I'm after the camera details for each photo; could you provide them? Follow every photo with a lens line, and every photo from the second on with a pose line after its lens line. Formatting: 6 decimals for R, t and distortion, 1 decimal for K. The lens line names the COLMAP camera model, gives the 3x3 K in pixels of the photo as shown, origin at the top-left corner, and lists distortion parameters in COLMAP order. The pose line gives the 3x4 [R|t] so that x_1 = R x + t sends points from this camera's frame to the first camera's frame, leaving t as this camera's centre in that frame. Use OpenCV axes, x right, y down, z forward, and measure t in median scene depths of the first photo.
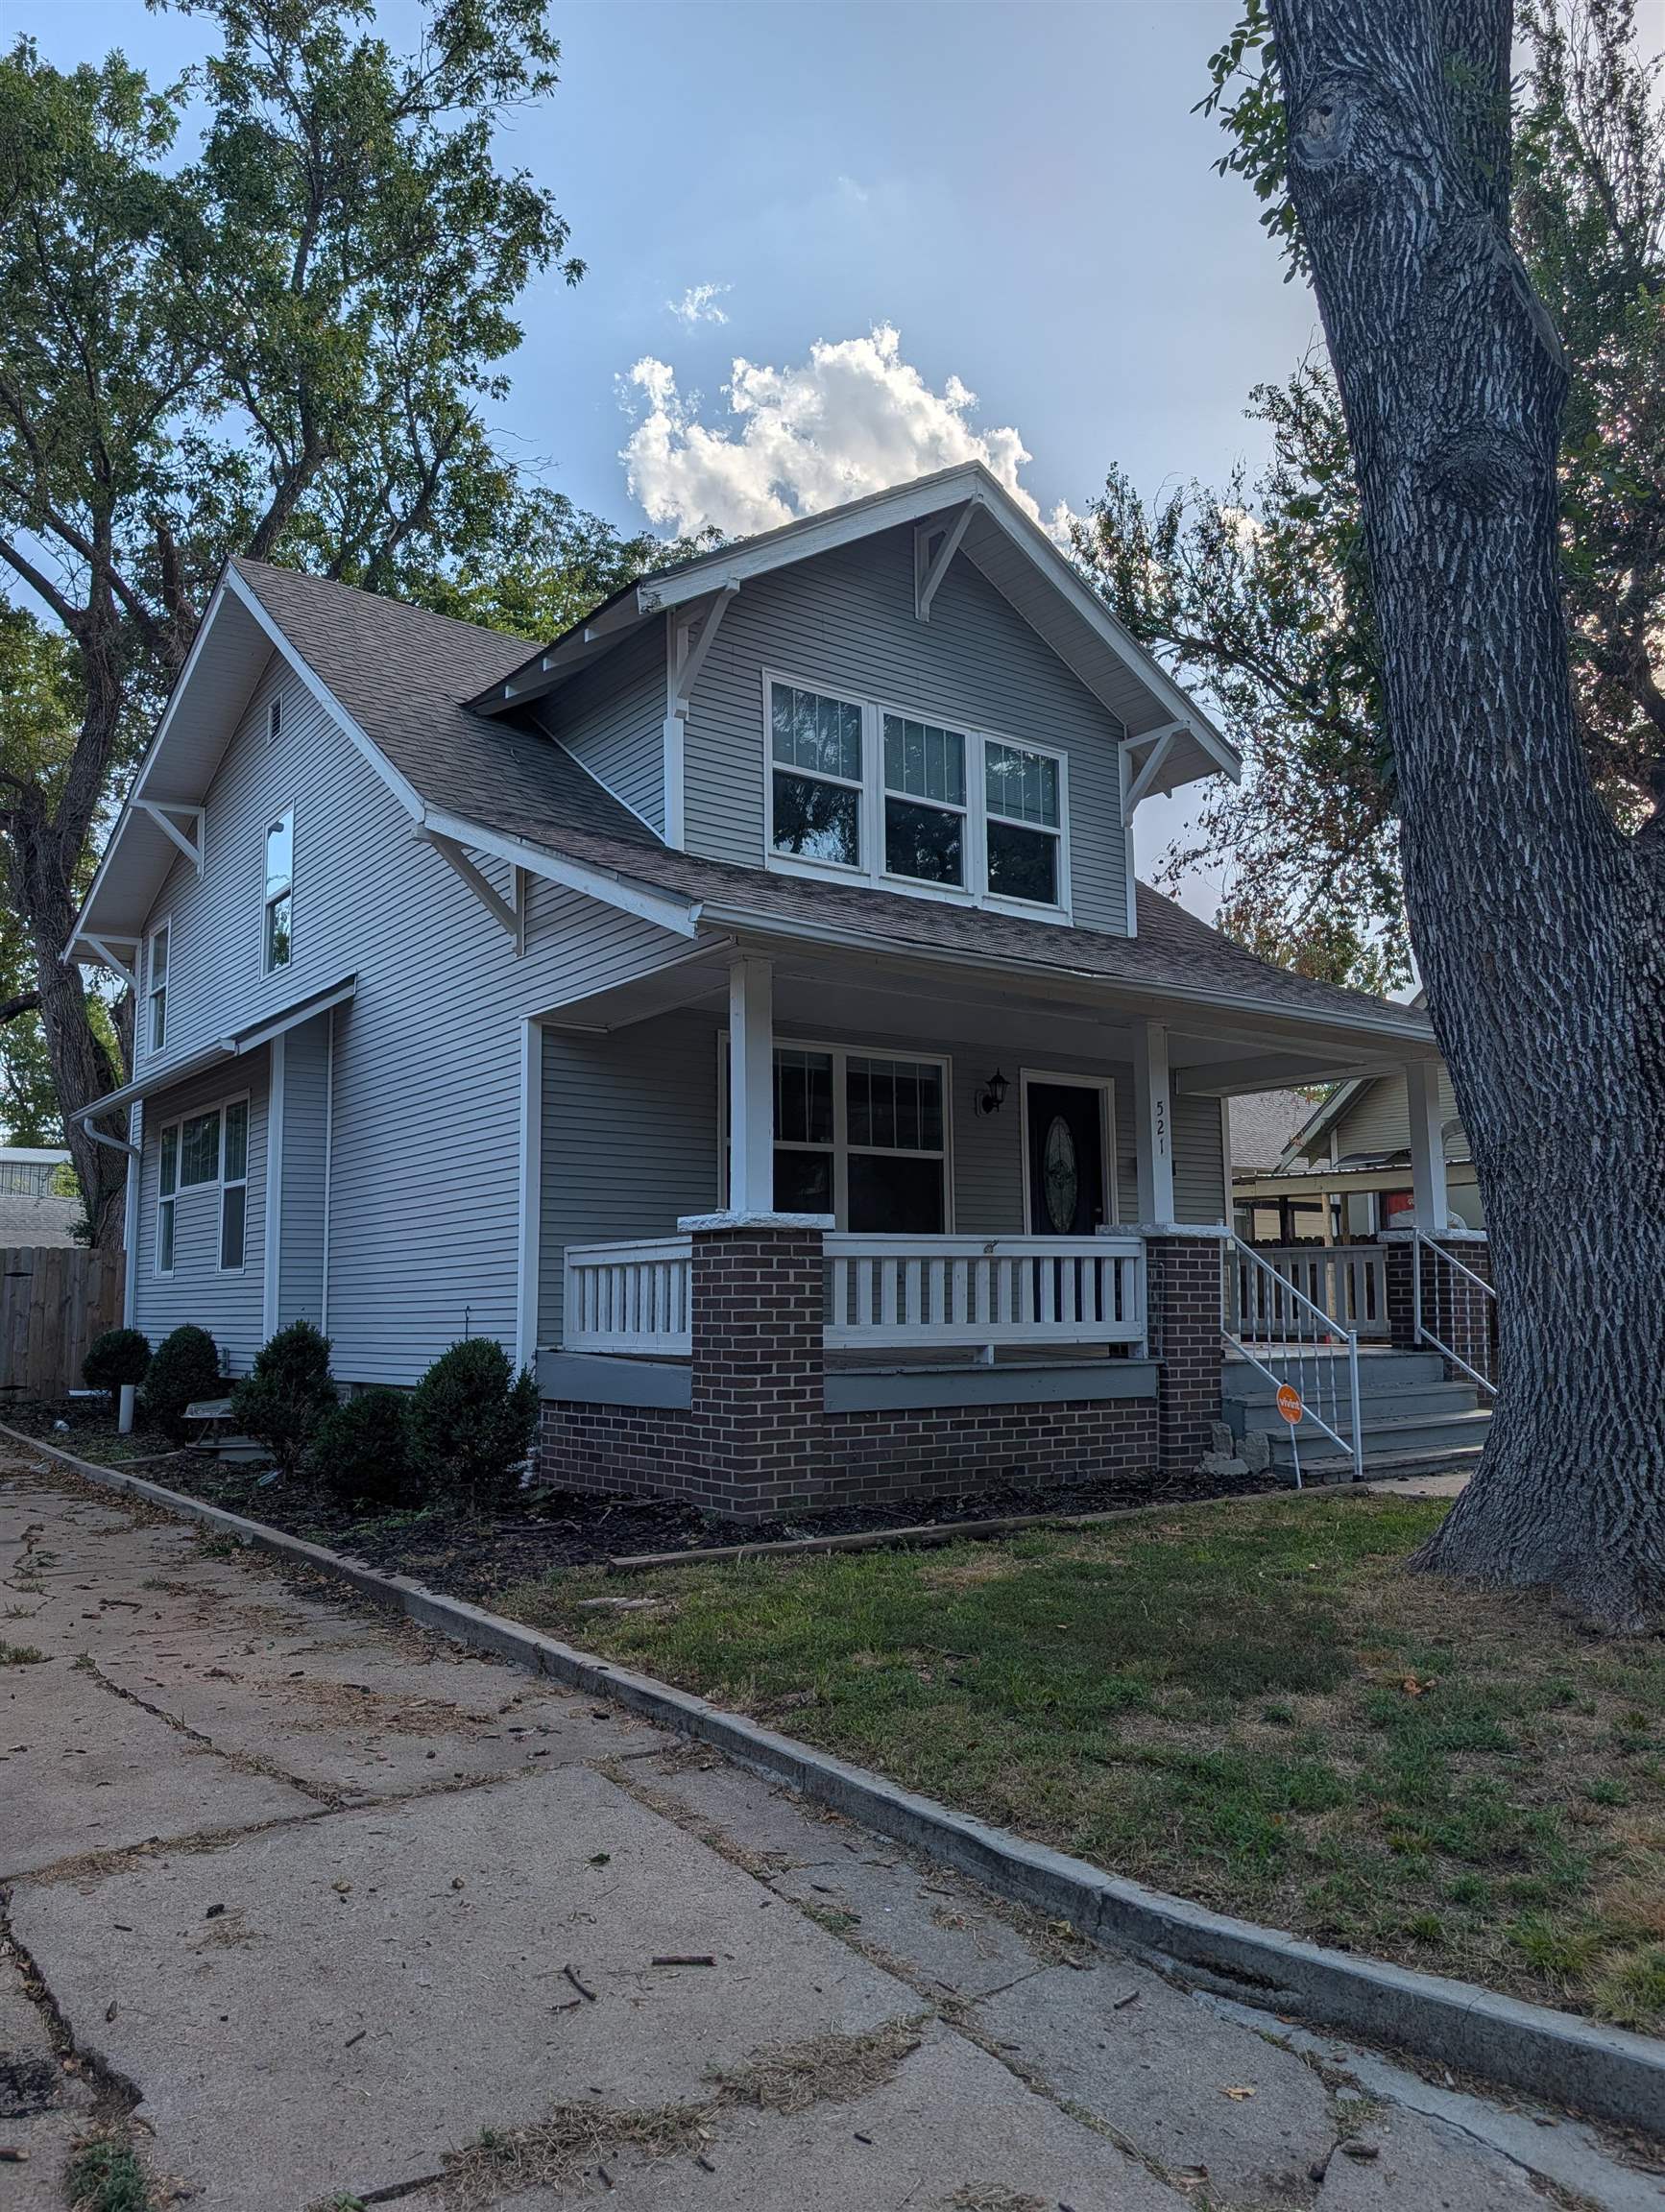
lens RADIAL K [[1550.9, 0, 832.5], [0, 1550.9, 1106.0], [0, 0, 1]] dist [0.002651, 0.002102]
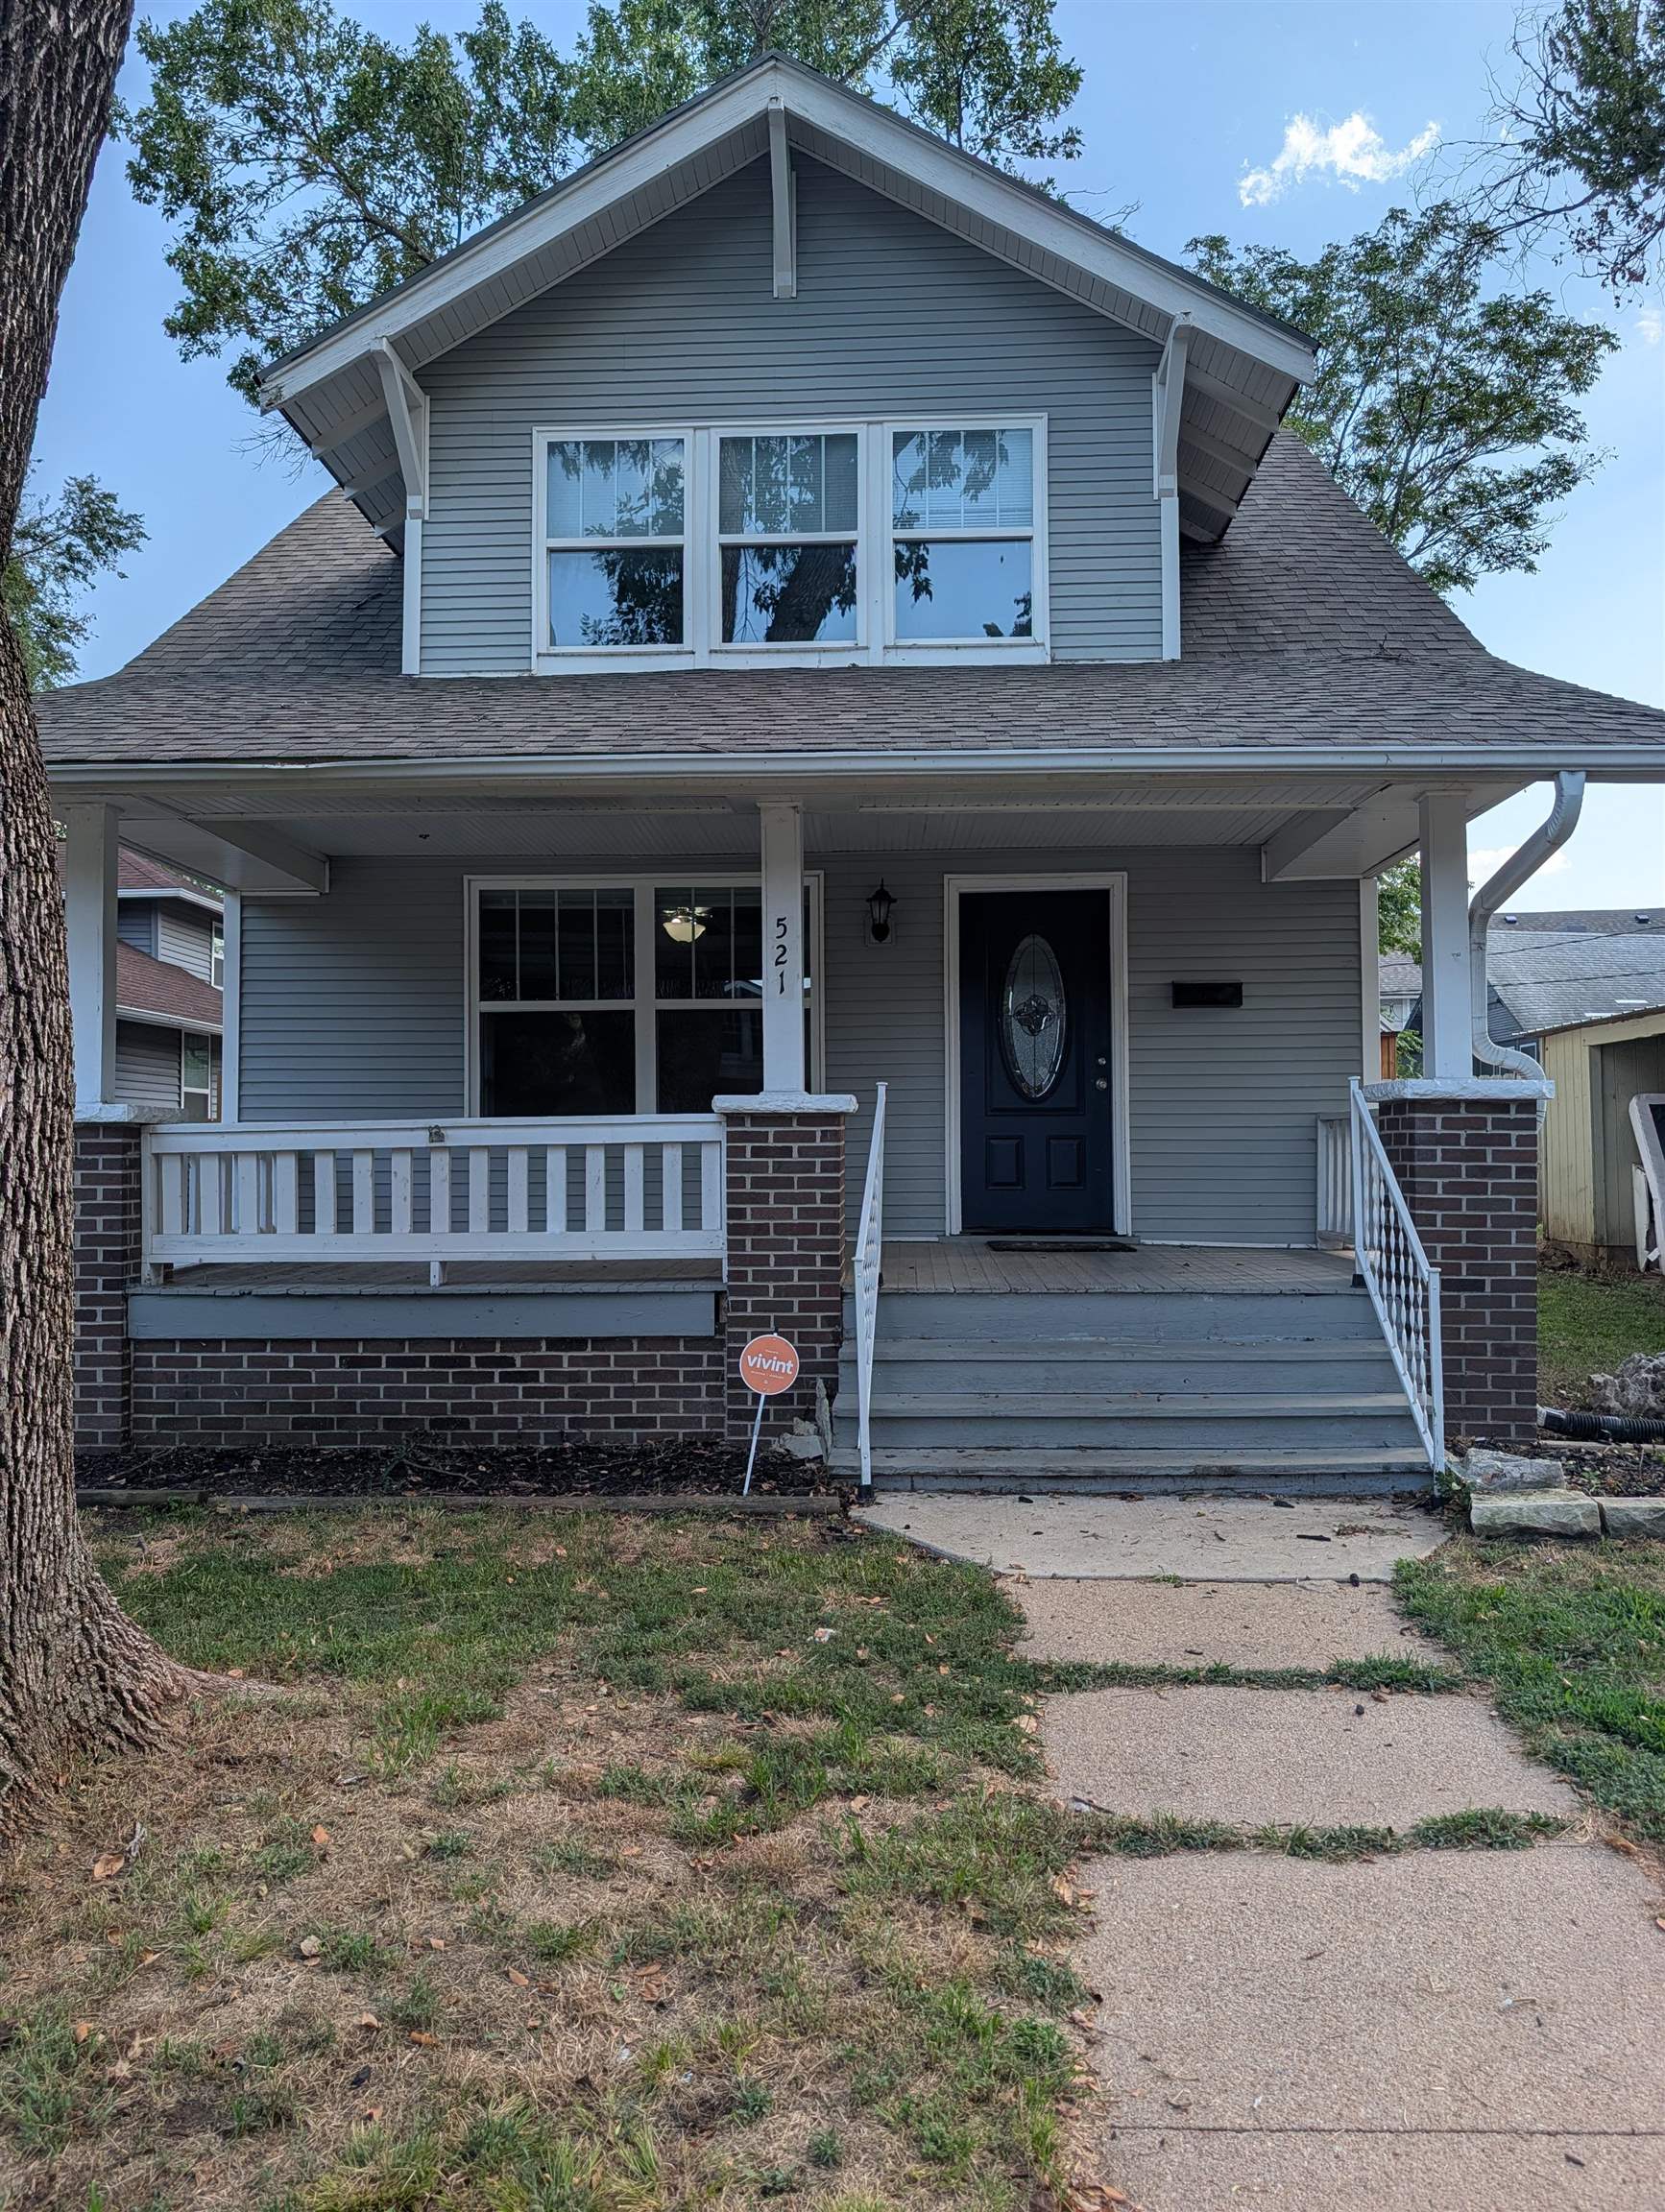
lens RADIAL K [[1645.7, 0, 832.5], [0, 1645.7, 1106.0], [0, 0, 1]] dist [-0.031346, 0.000352]
pose [[0.775279, -0.033768, -0.630716, 0.659952], [0.085635, 0.994969, 0.051993, 0.045017], [0.625787, -0.094321, 0.774270, 0.432651]]
